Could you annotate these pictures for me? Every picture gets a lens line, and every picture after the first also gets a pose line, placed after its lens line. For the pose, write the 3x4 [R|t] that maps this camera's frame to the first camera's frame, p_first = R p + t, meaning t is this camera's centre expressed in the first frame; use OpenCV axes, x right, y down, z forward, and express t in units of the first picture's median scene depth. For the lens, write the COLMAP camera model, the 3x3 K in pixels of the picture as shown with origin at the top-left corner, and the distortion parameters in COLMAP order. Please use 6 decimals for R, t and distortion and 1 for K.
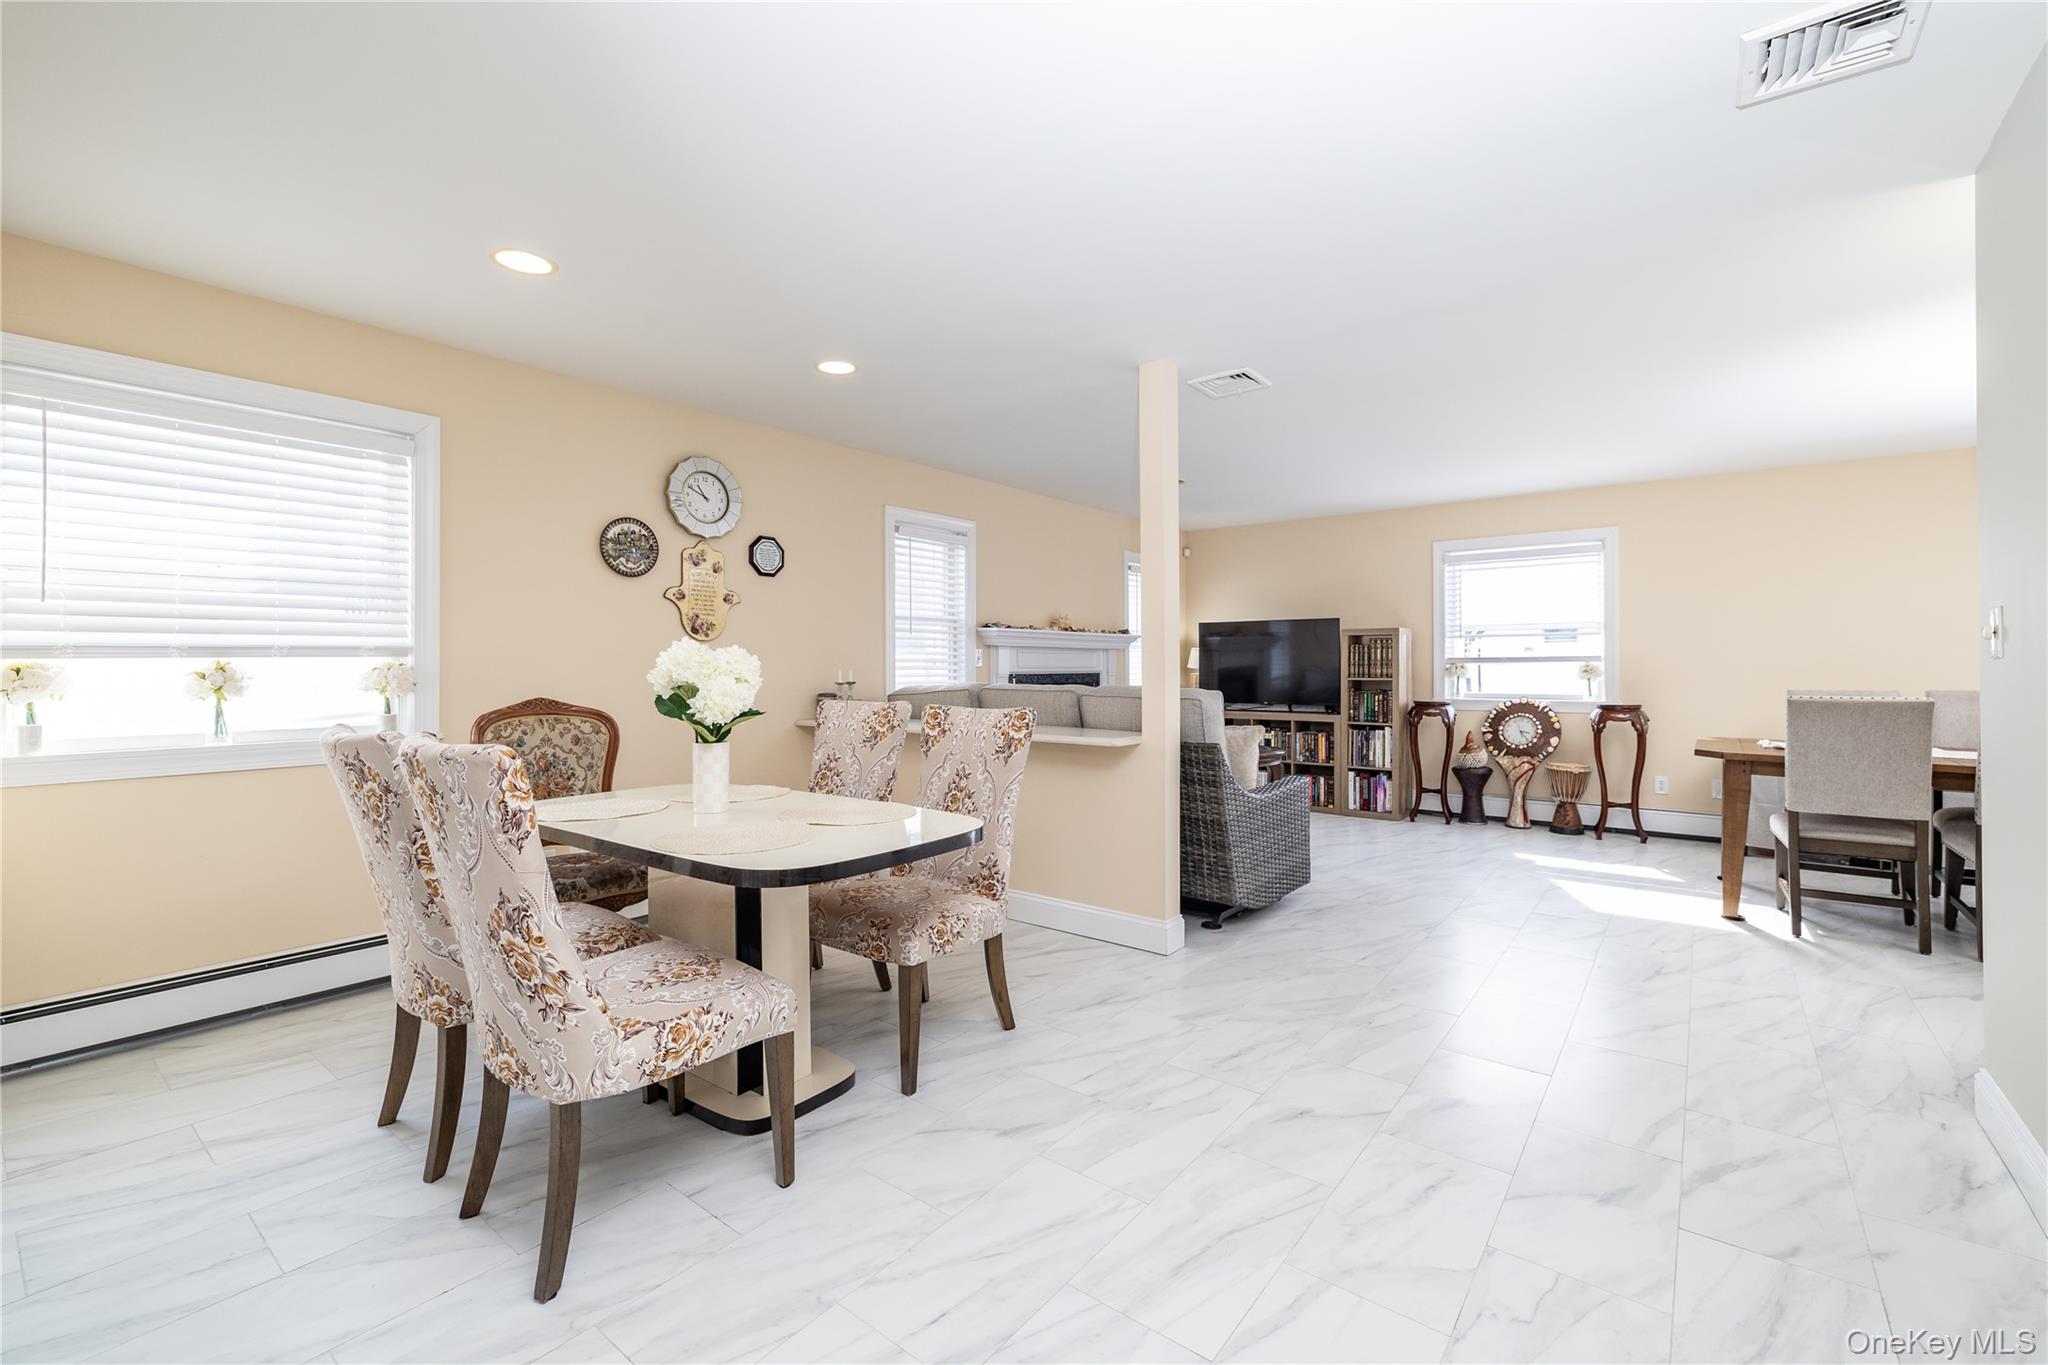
lens RADIAL K [[869.8, 0, 1018.6], [0, 869.8, 664.7], [0, 0, 1]] dist [-0.000442, 0.000230]
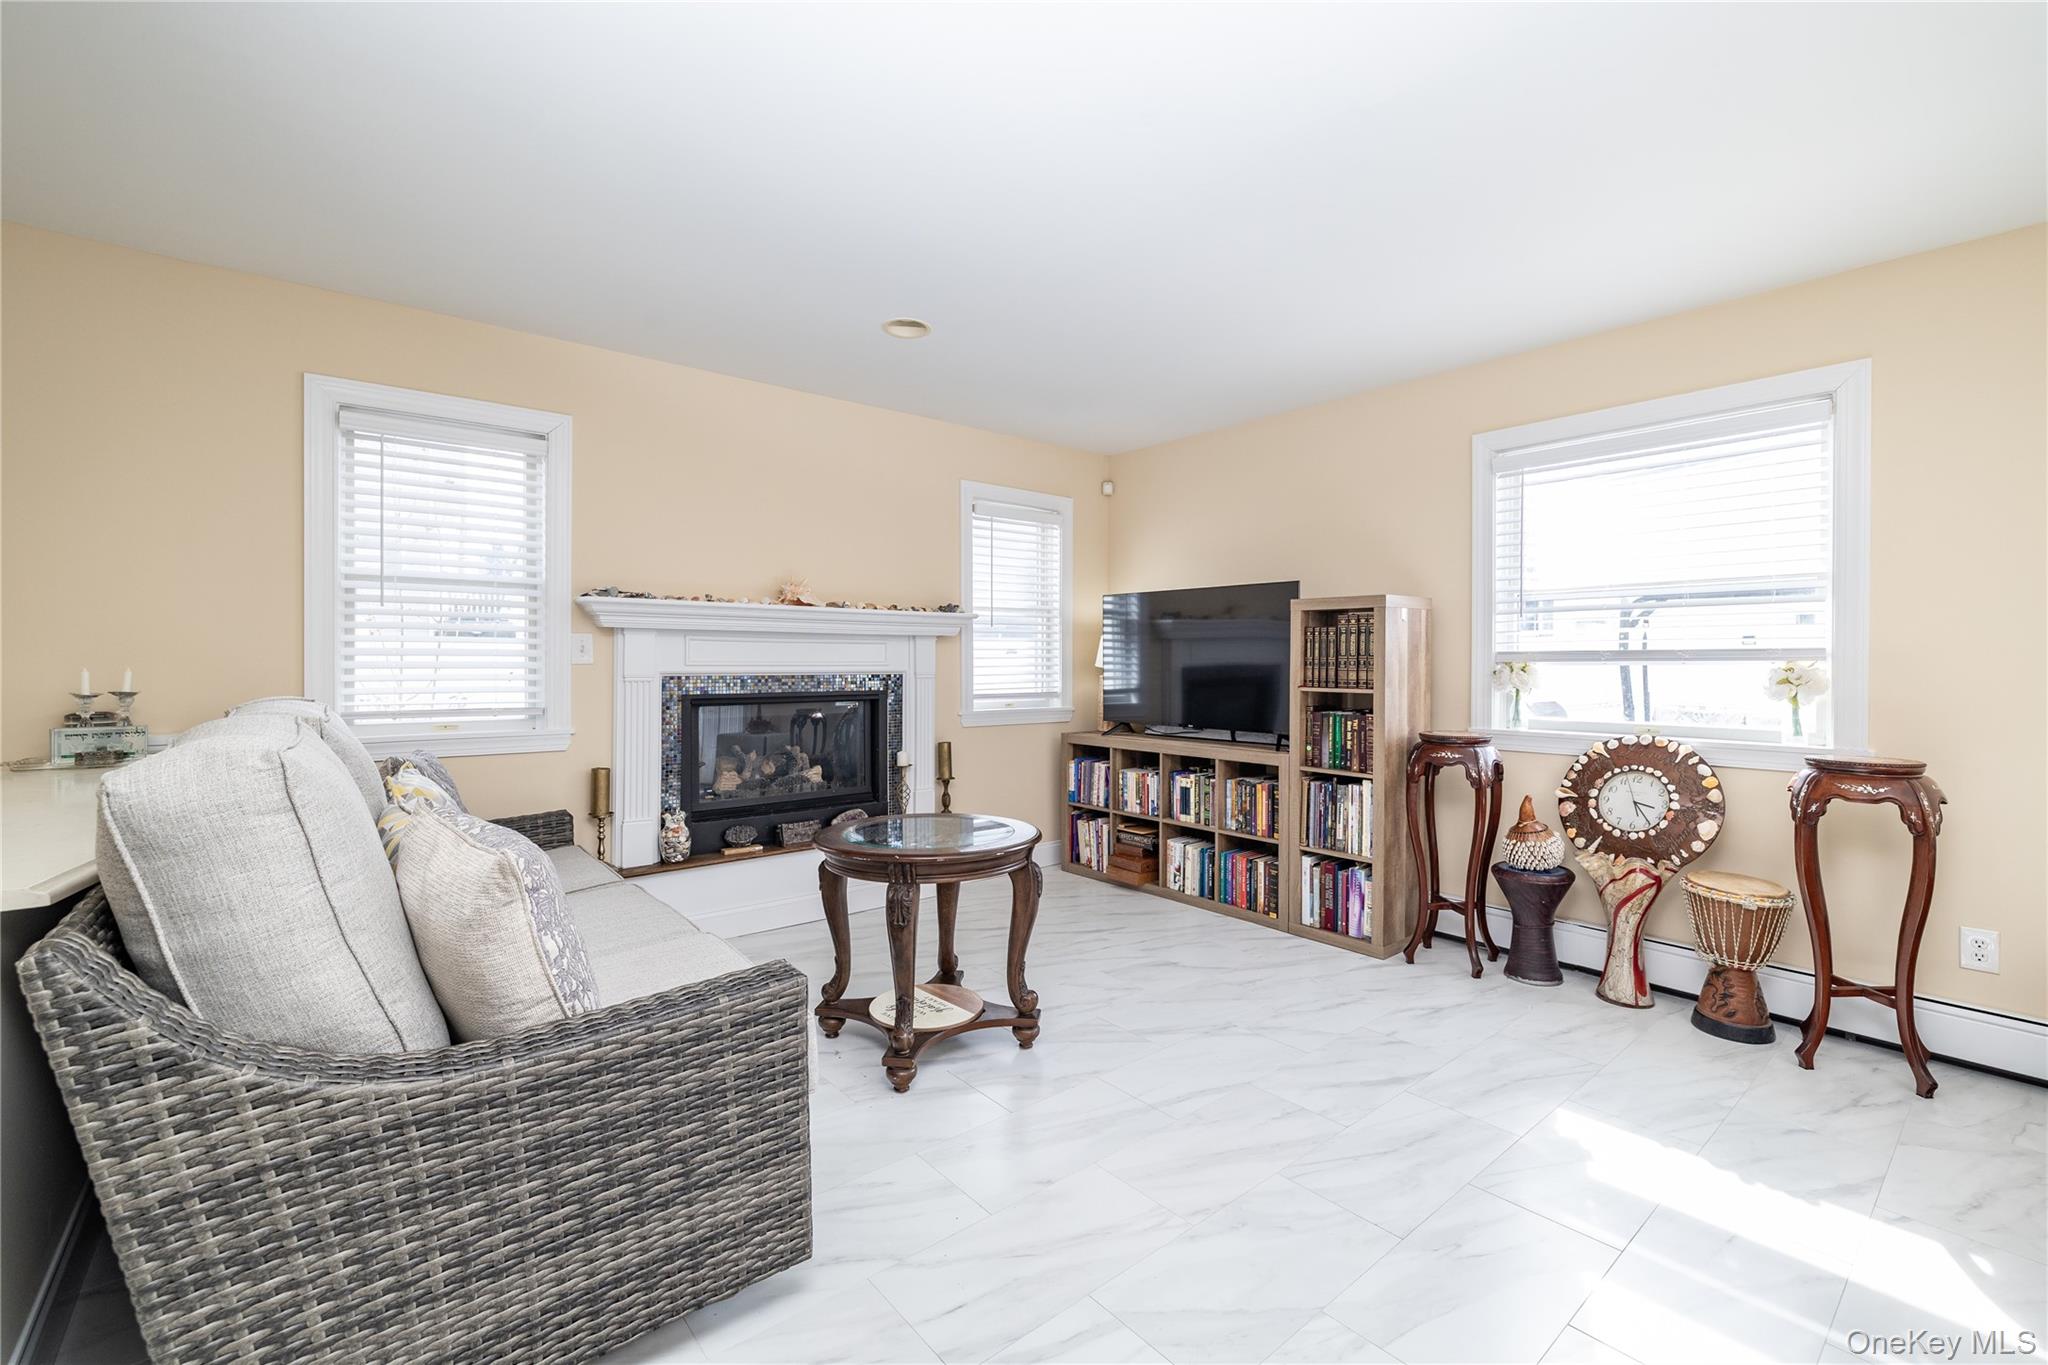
lens RADIAL K [[869.8, 0, 1018.6], [0, 869.8, 664.7], [0, 0, 1]] dist [-0.000442, 0.000230]
pose [[0.978569, 0.006643, -0.205814, 0.319446], [-0.005180, 0.999957, 0.007646, -0.002621], [0.205856, -0.006416, 0.978561, 0.425834]]
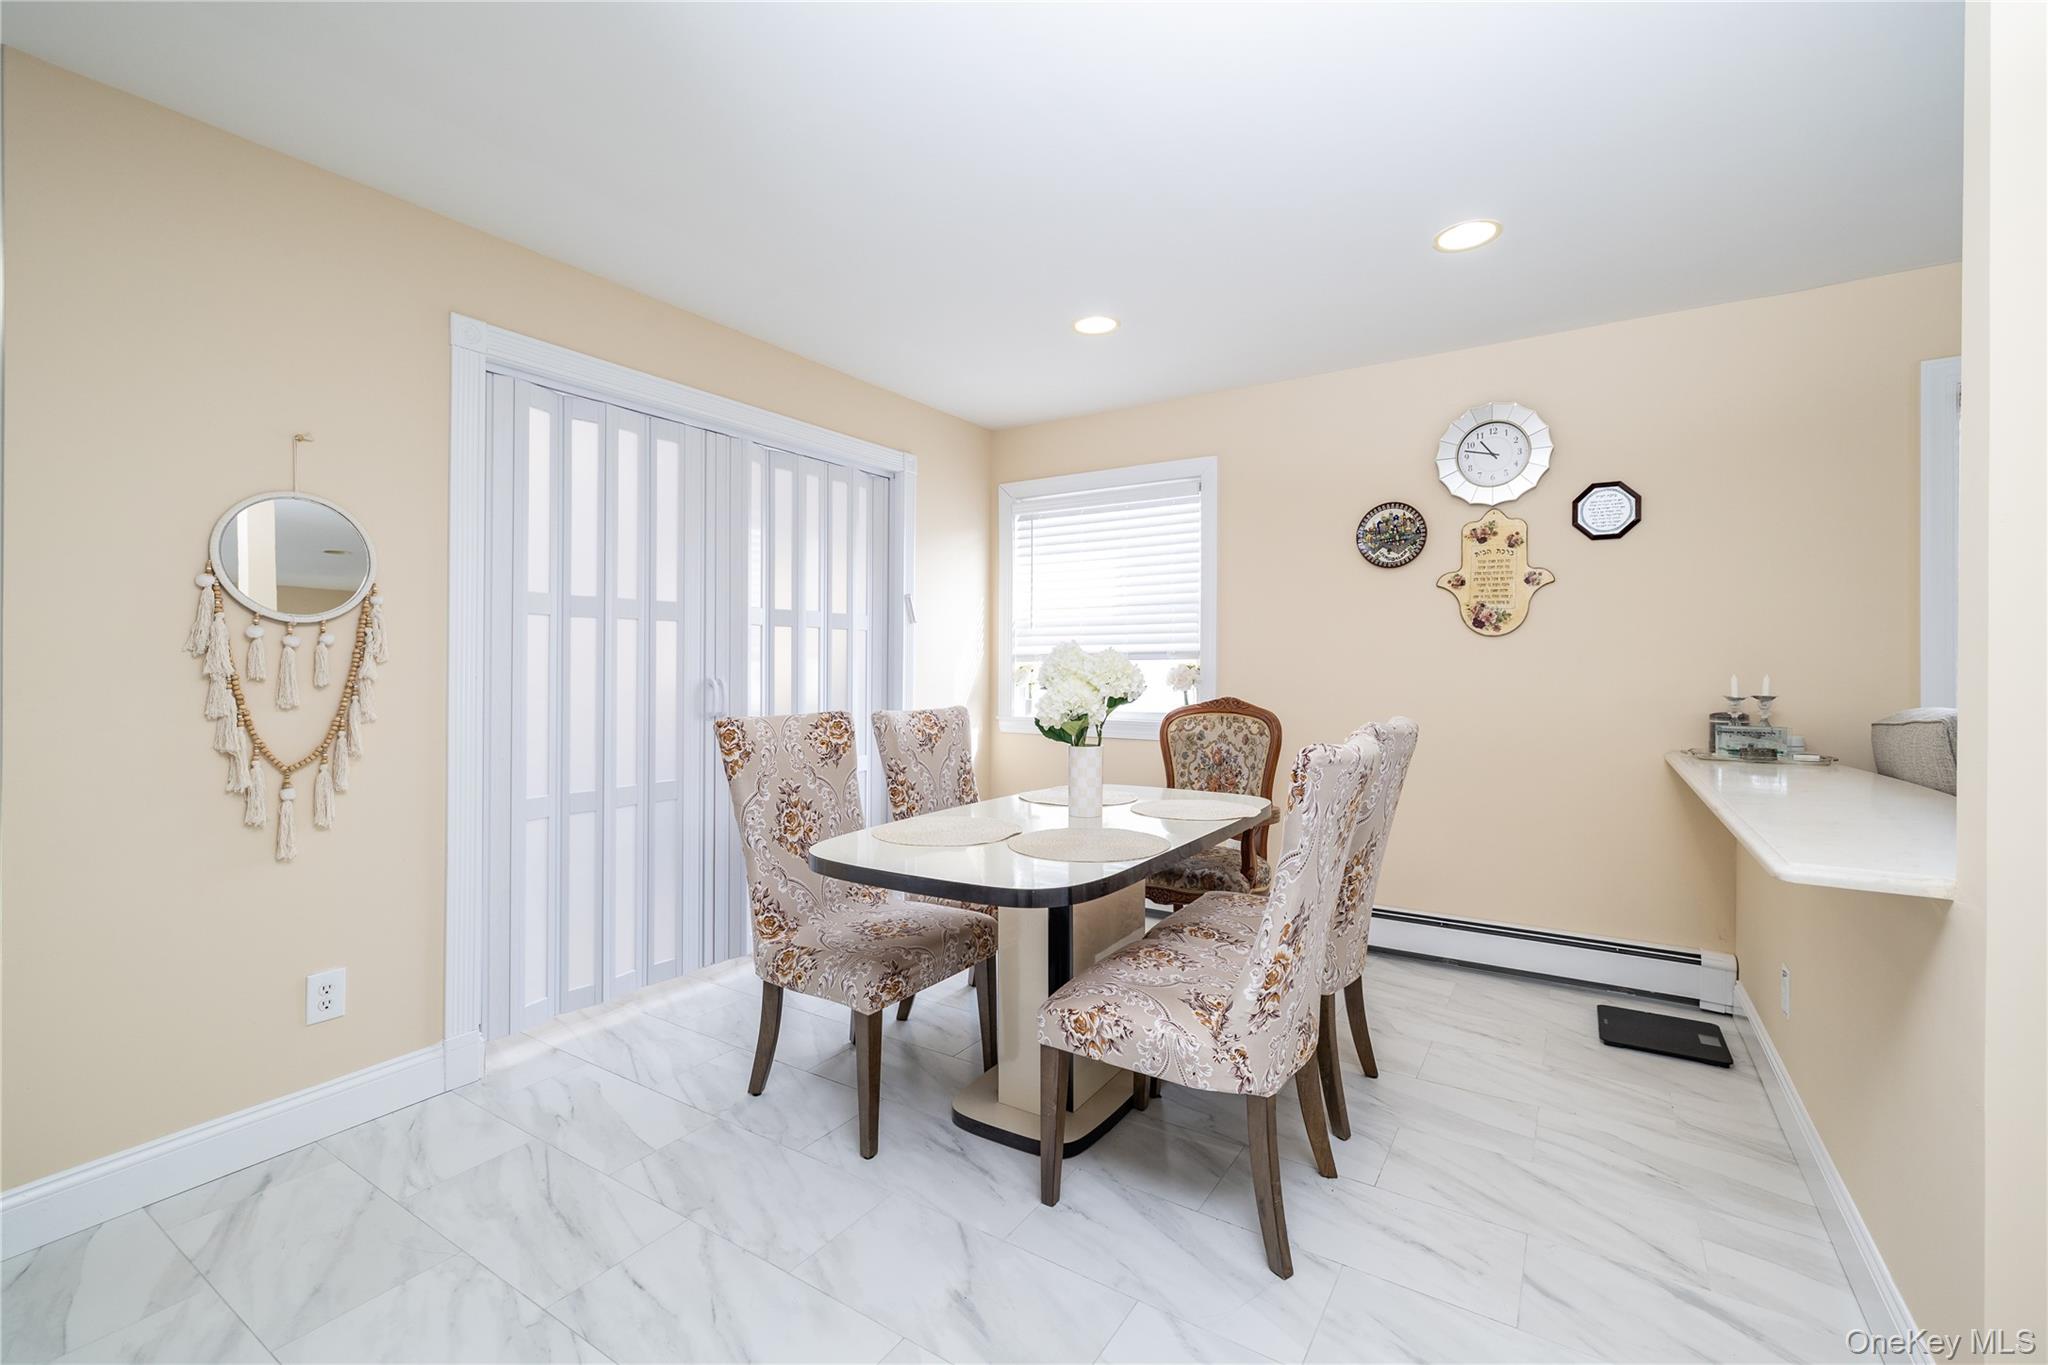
lens RADIAL K [[866.6, 0, 1051.7], [0, 866.6, 665.5], [0, 0, 1]] dist [0.000091, 0.000065]
pose [[0.107715, 0.002710, -0.994178, 2.167329], [0.000605, 0.999996, 0.002791, -0.017506], [0.994182, -0.000902, 0.107713, 2.967662]]
